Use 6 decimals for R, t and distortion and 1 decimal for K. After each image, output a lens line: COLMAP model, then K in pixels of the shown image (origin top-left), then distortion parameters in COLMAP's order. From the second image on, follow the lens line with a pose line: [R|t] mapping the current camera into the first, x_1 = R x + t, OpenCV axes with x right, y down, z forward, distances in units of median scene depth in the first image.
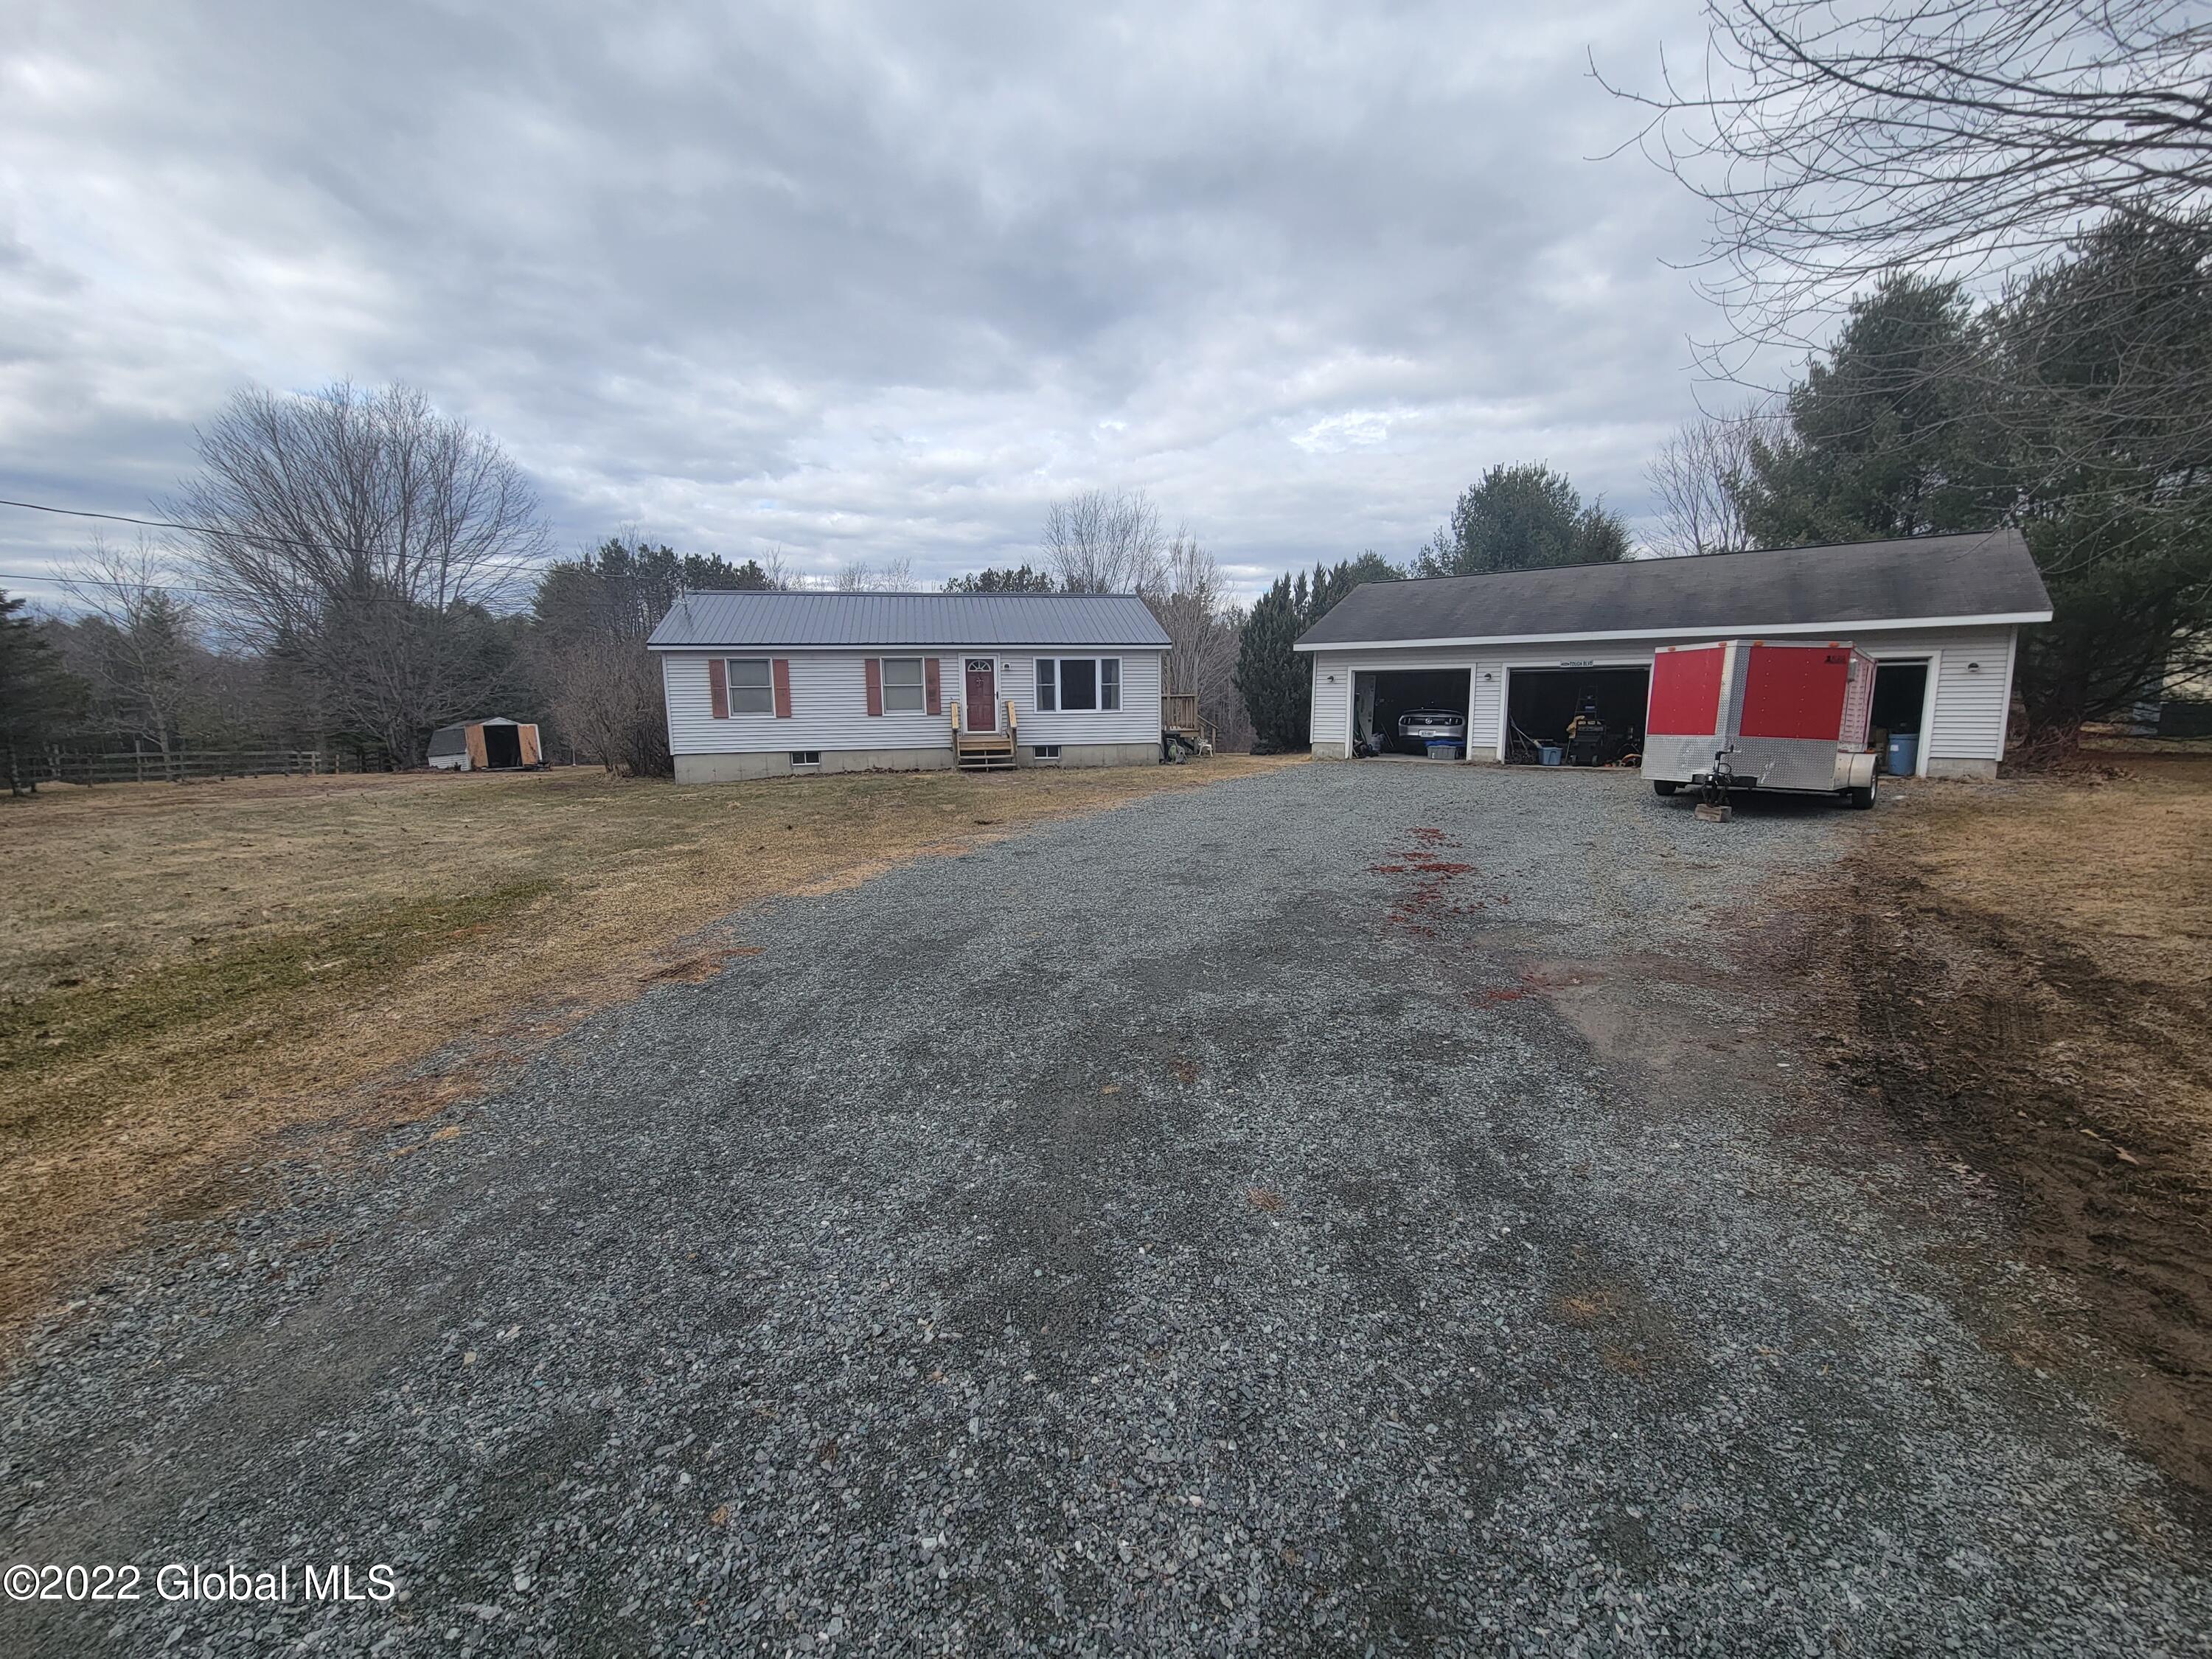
lens RADIAL K [[905.4, 0, 1109.8], [0, 905.4, 830.2], [0, 0, 1]] dist [0.011250, -0.007849]
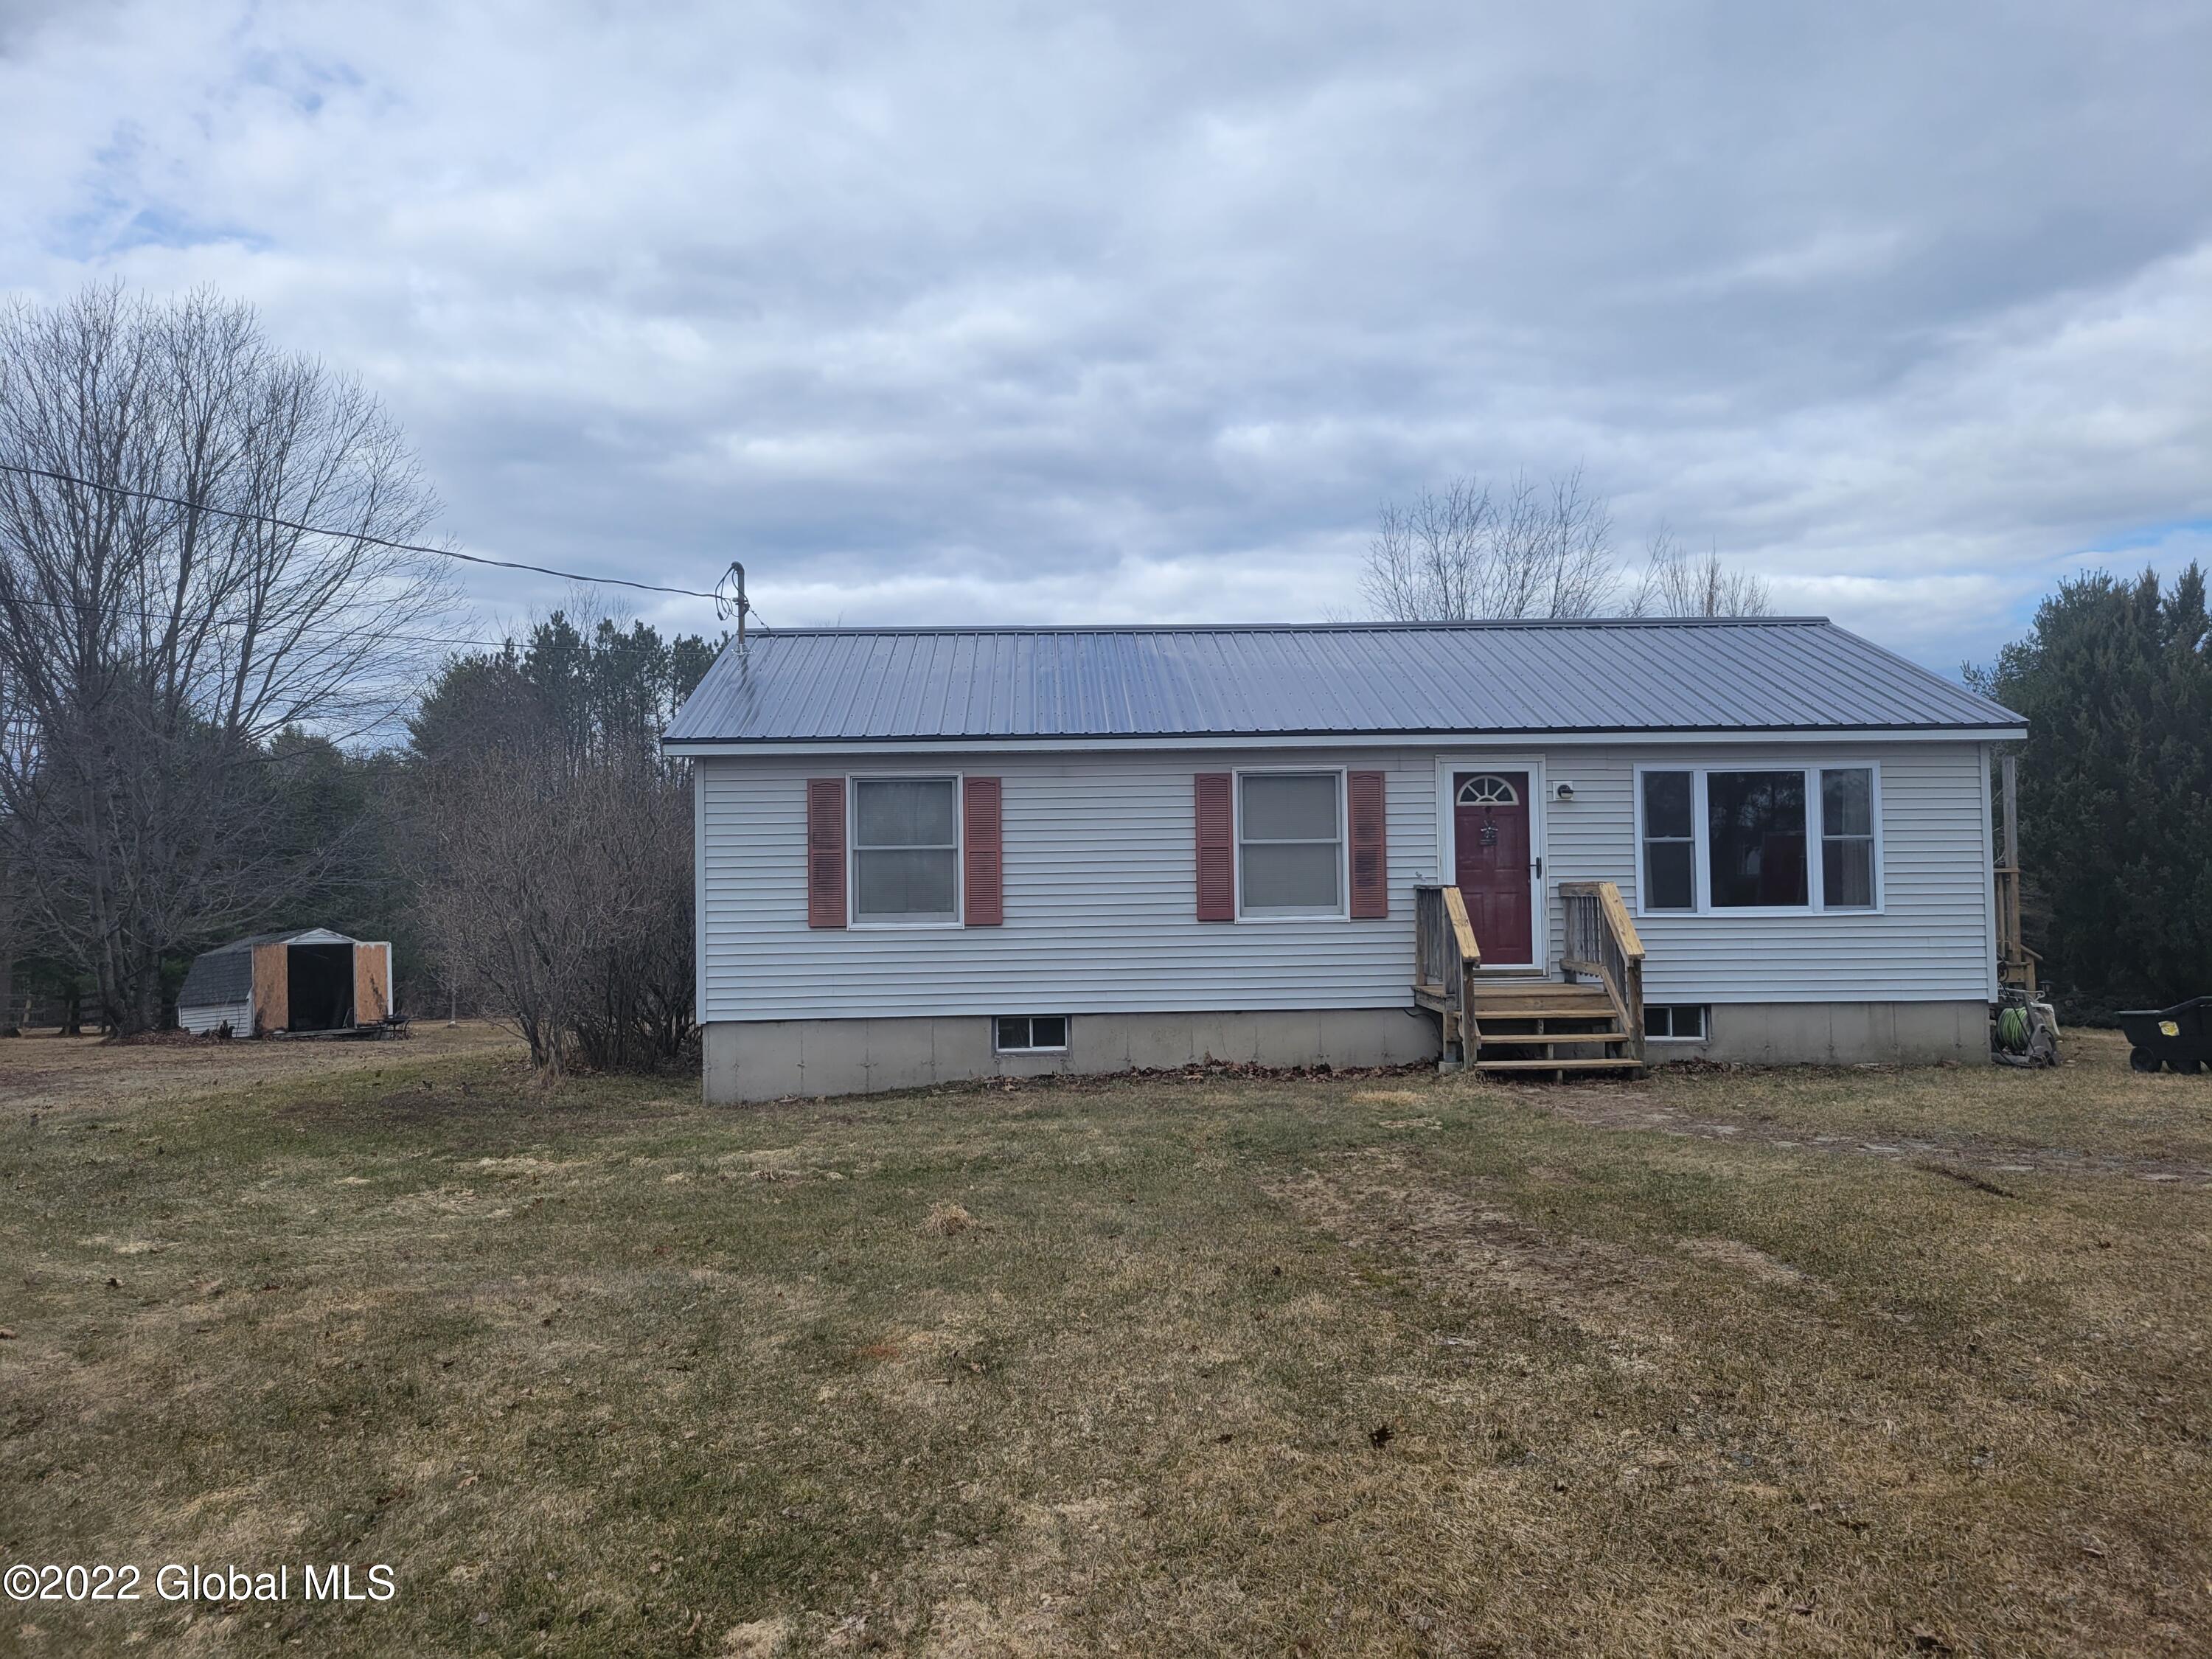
lens RADIAL K [[1626.3, 0, 1106.0], [0, 1626.3, 829.5], [0, 0, 1]] dist [0.038817, 0.001182]
pose [[0.988350, -0.007623, -0.152007, -0.192028], [-0.020613, 0.982838, -0.183317, -0.037849], [0.150795, 0.184314, 0.971231, 0.317327]]
